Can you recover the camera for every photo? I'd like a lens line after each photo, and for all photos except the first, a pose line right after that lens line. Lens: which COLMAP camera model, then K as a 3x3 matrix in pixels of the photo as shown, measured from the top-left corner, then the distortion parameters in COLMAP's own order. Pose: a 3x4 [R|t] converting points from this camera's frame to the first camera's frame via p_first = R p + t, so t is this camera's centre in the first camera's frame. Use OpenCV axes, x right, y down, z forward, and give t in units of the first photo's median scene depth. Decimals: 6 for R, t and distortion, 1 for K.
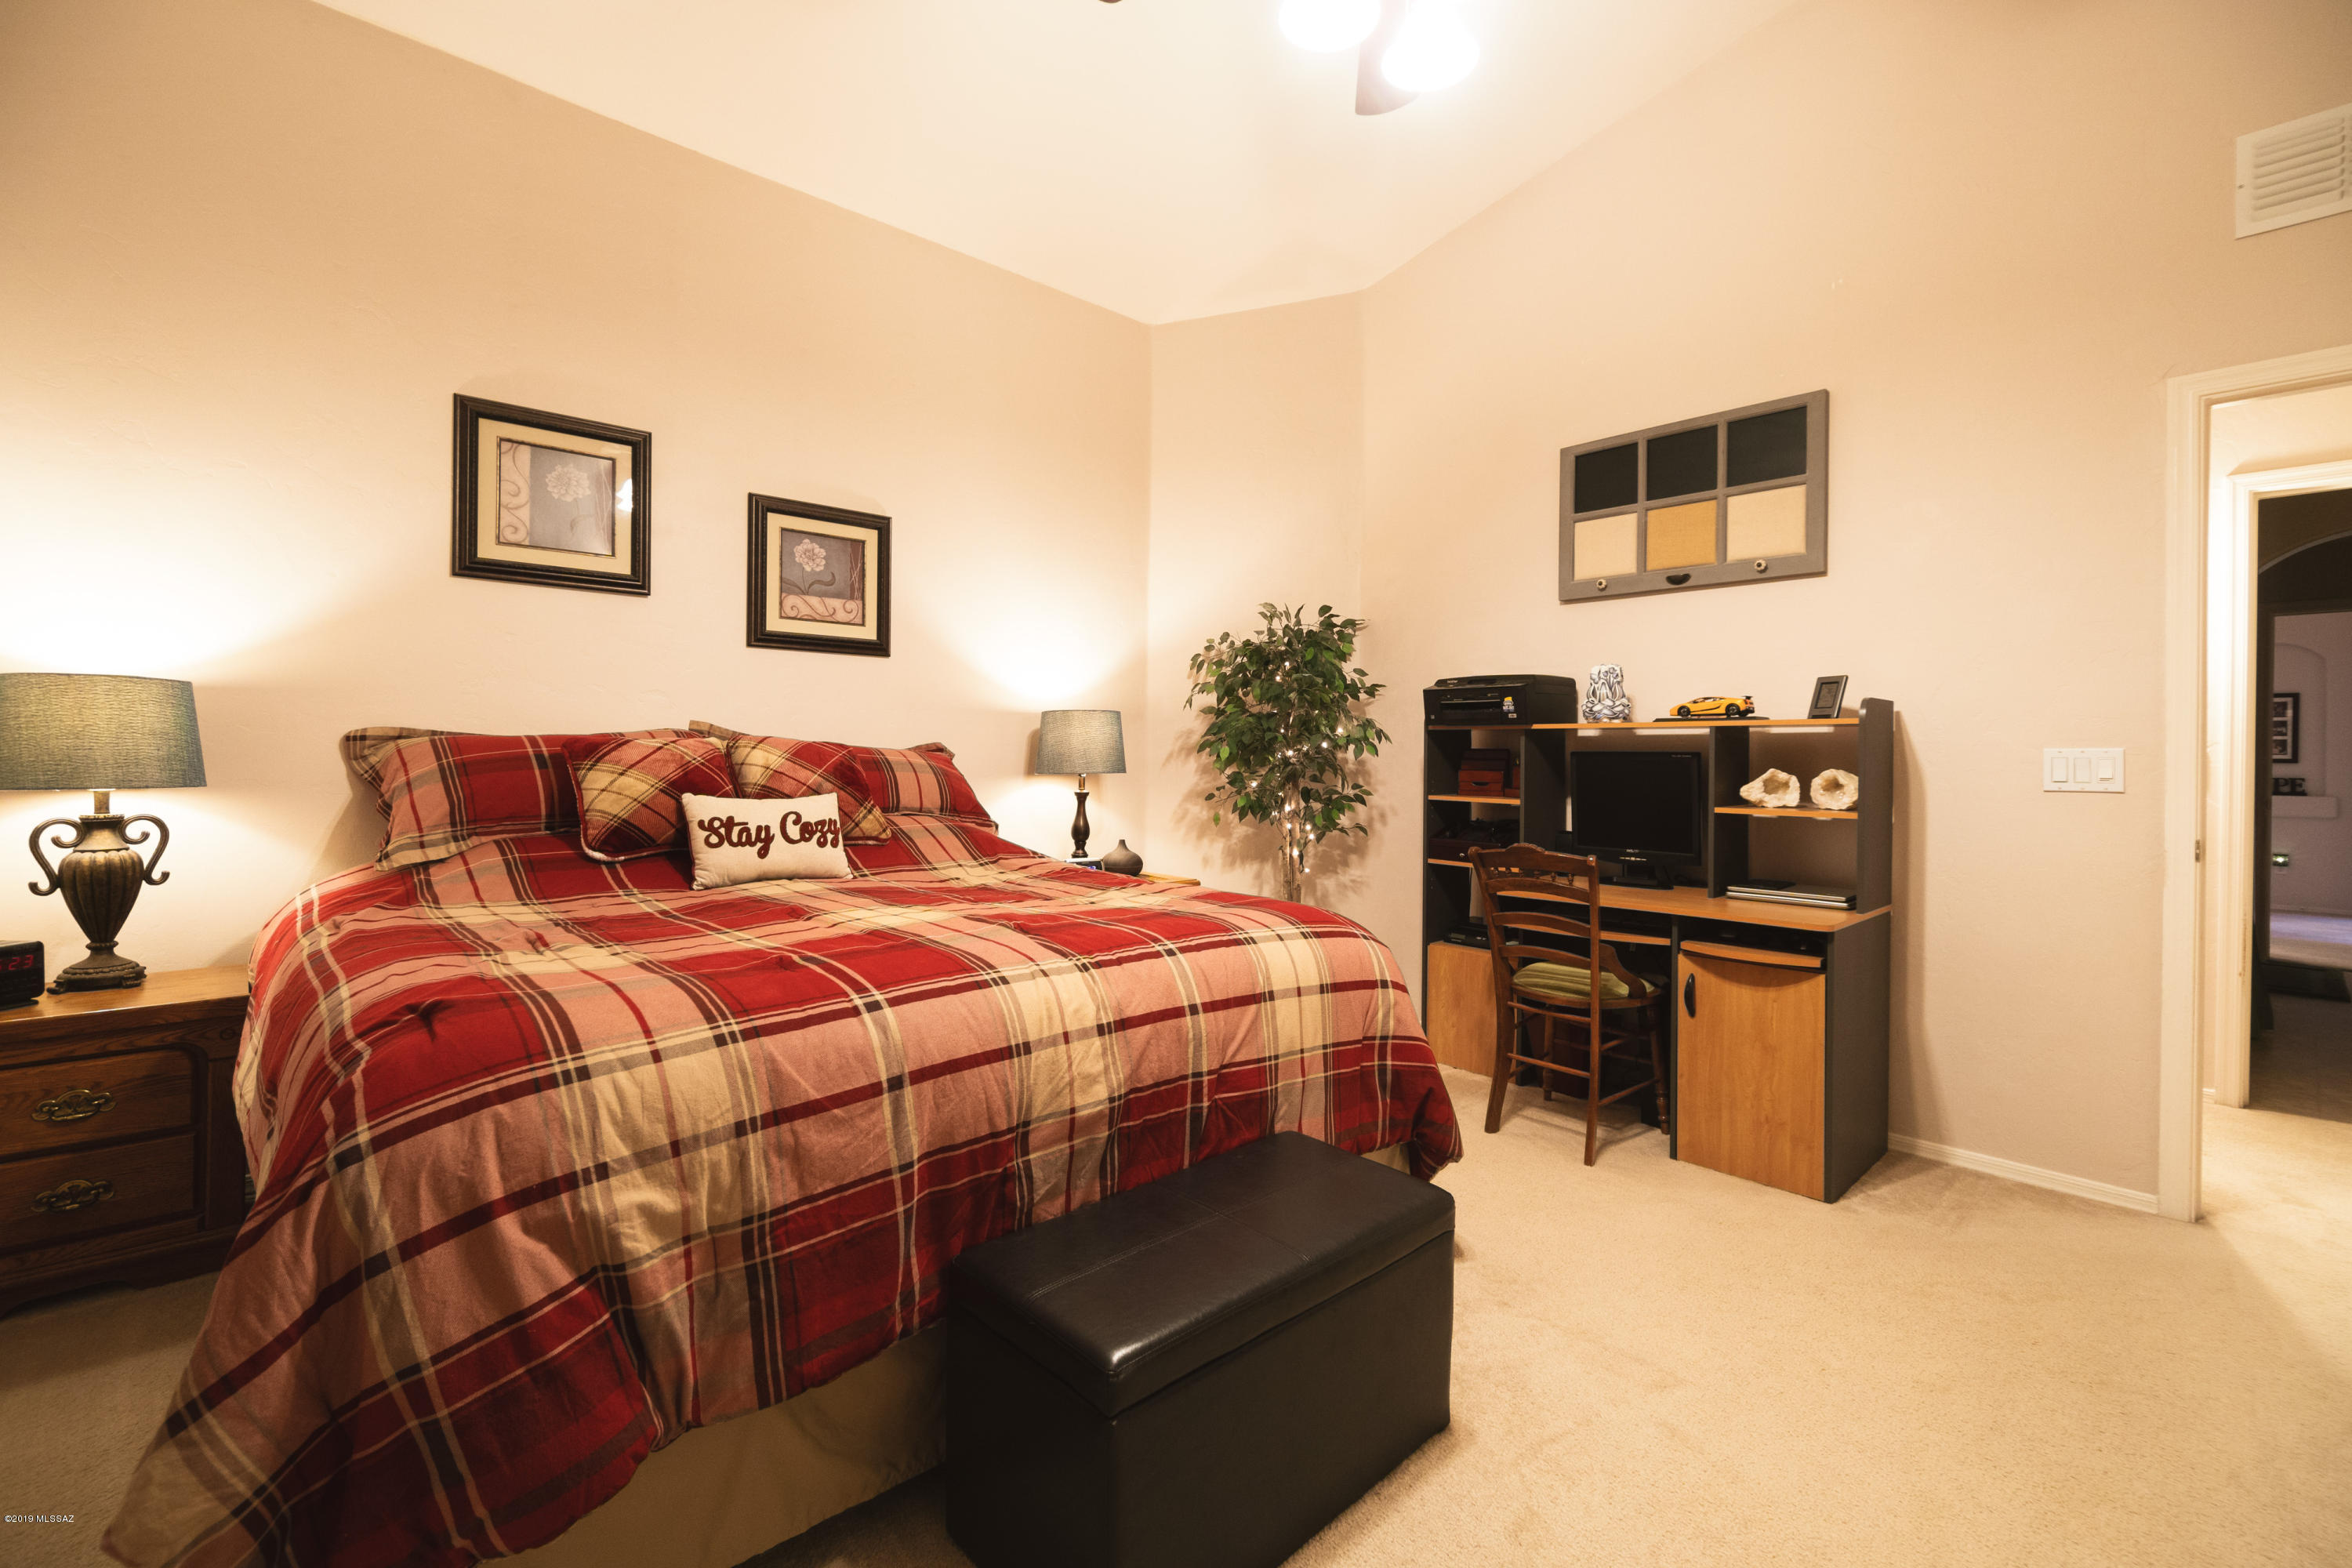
lens RADIAL K [[1047.9, 0, 1141.2], [0, 1047.9, 751.7], [0, 0, 1]] dist [-0.003618, 0.000078]
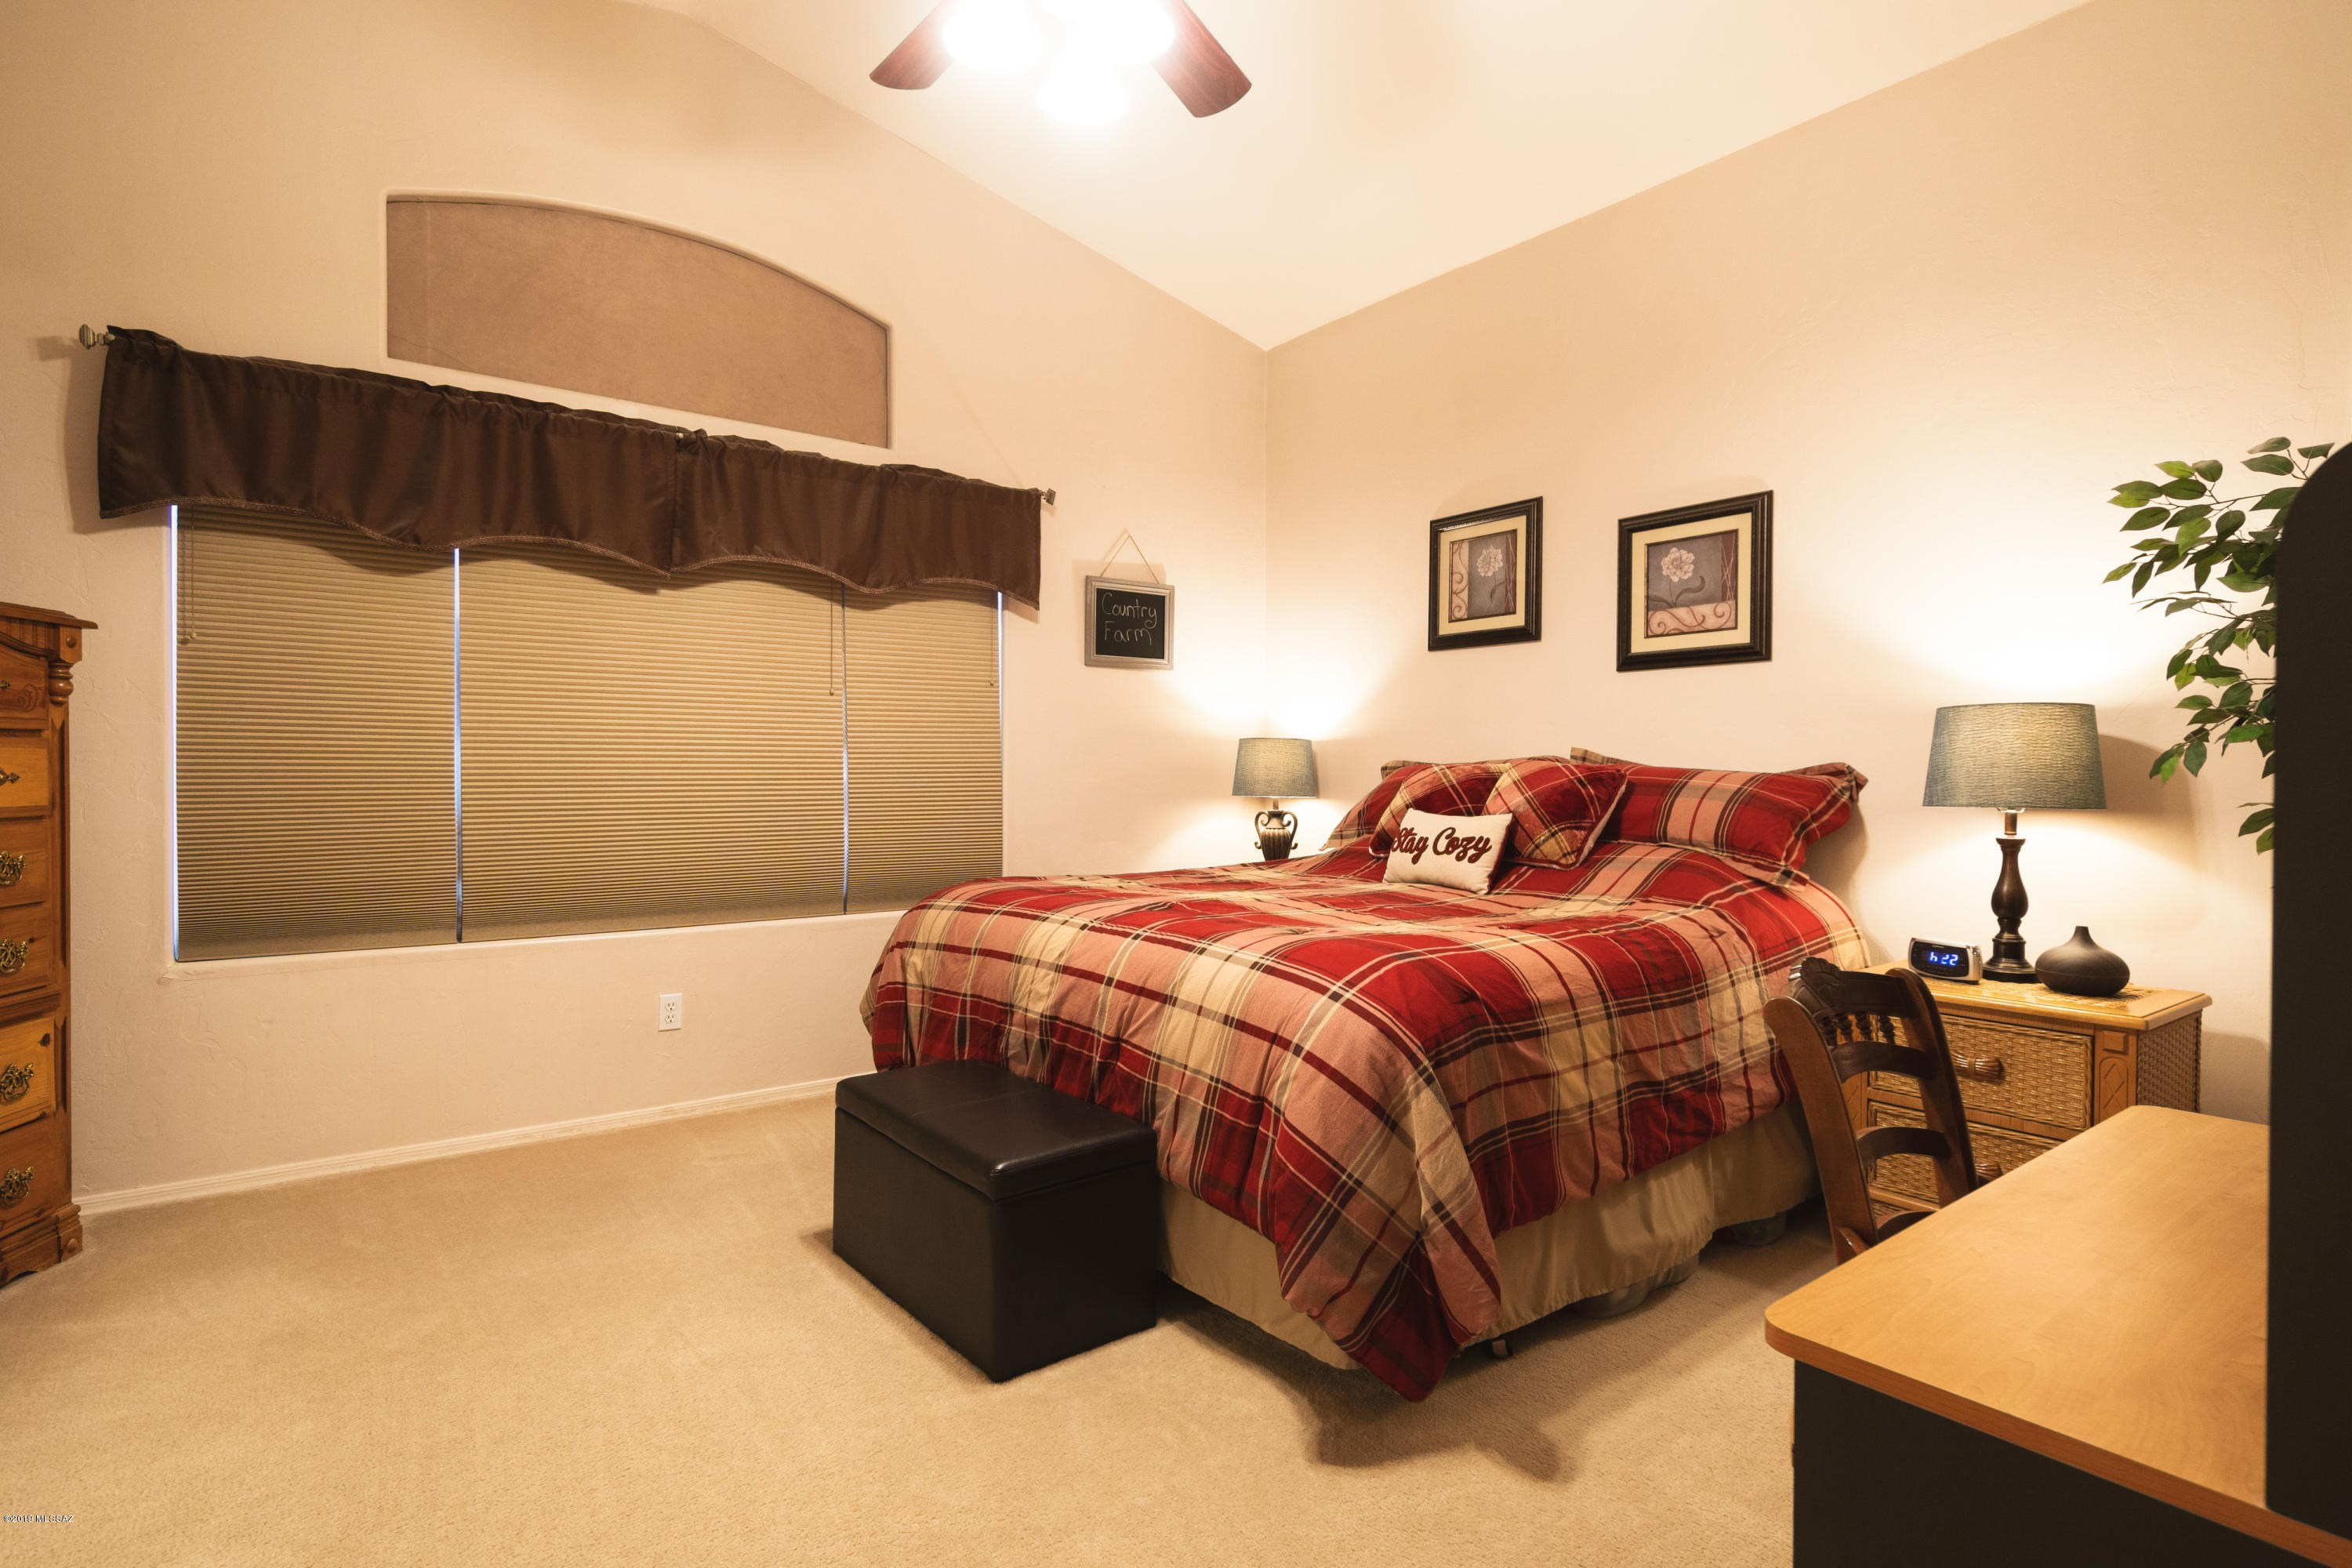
lens RADIAL K [[1155.5, 0, 1177.7], [0, 1155.5, 783.7], [0, 0, 1]] dist [0.005132, -0.000208]
pose [[-0.075432, -0.003515, -0.997145, 0.767994], [-0.005364, 0.999981, -0.003120, 0.013060], [0.997137, 0.005114, -0.075449, 0.662174]]
